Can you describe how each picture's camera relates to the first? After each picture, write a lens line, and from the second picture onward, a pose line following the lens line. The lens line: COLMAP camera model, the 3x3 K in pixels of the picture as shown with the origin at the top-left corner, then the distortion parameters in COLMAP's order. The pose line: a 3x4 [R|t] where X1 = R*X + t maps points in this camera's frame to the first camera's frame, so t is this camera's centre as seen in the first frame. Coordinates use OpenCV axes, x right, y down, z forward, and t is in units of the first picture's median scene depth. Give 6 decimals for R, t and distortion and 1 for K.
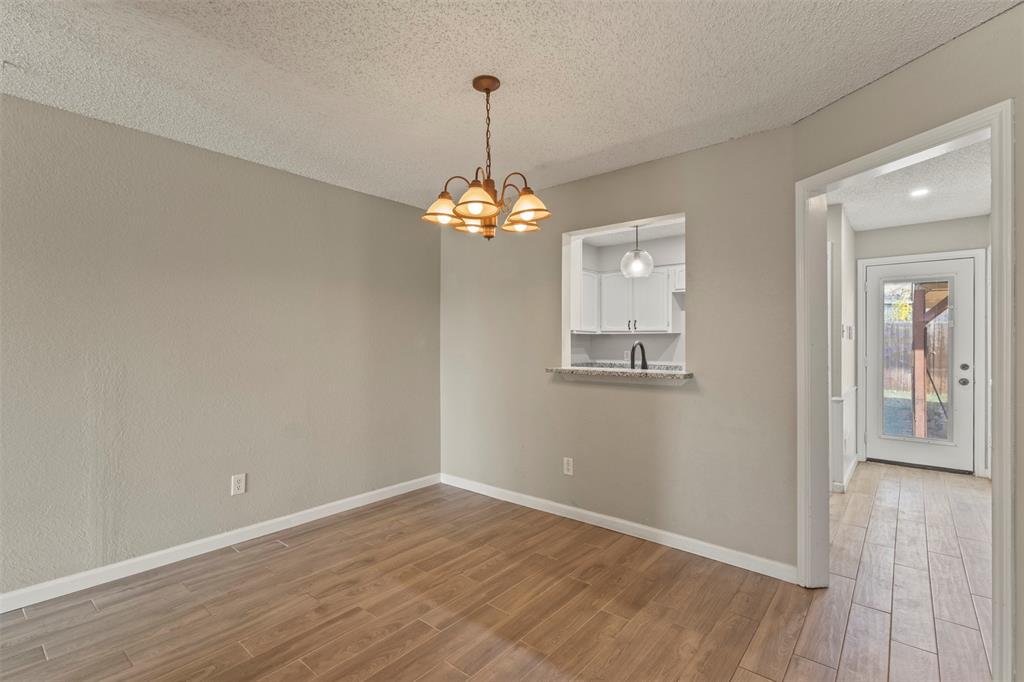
lens RADIAL K [[474.4, 0, 506.9], [0, 474.4, 340.1], [0, 0, 1]] dist [-0.002981, 0.000589]
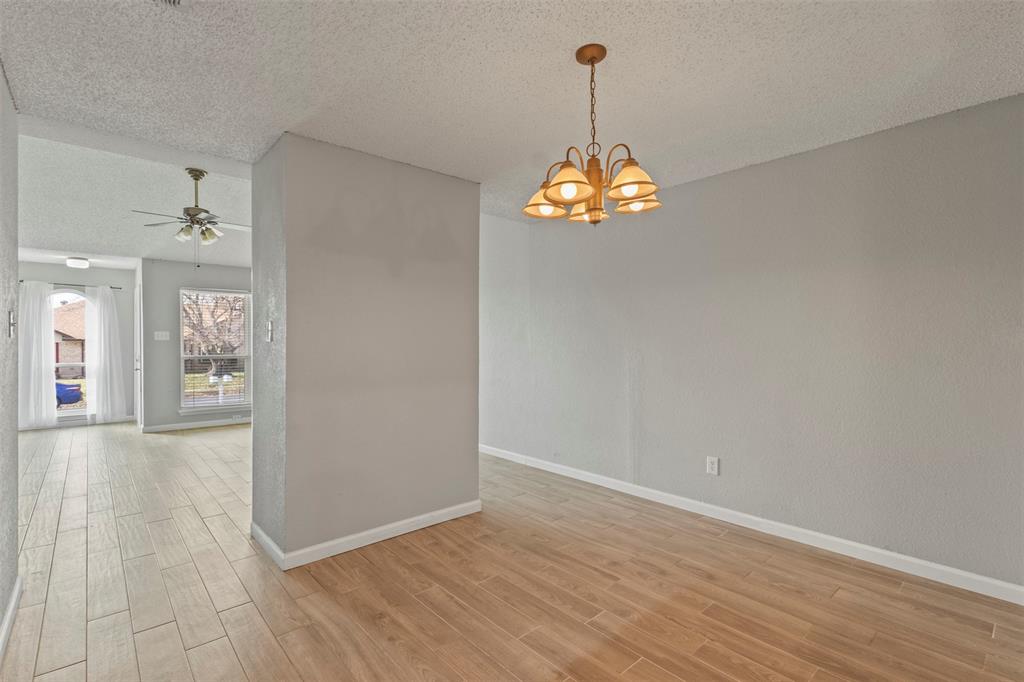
lens RADIAL K [[474.4, 0, 506.9], [0, 474.4, 340.1], [0, 0, 1]] dist [-0.002981, 0.000589]
pose [[-0.156480, -0.001102, -0.987681, 0.725742], [0.007693, 0.999968, -0.002335, 0.006420], [0.987651, -0.007963, -0.156466, 0.812495]]
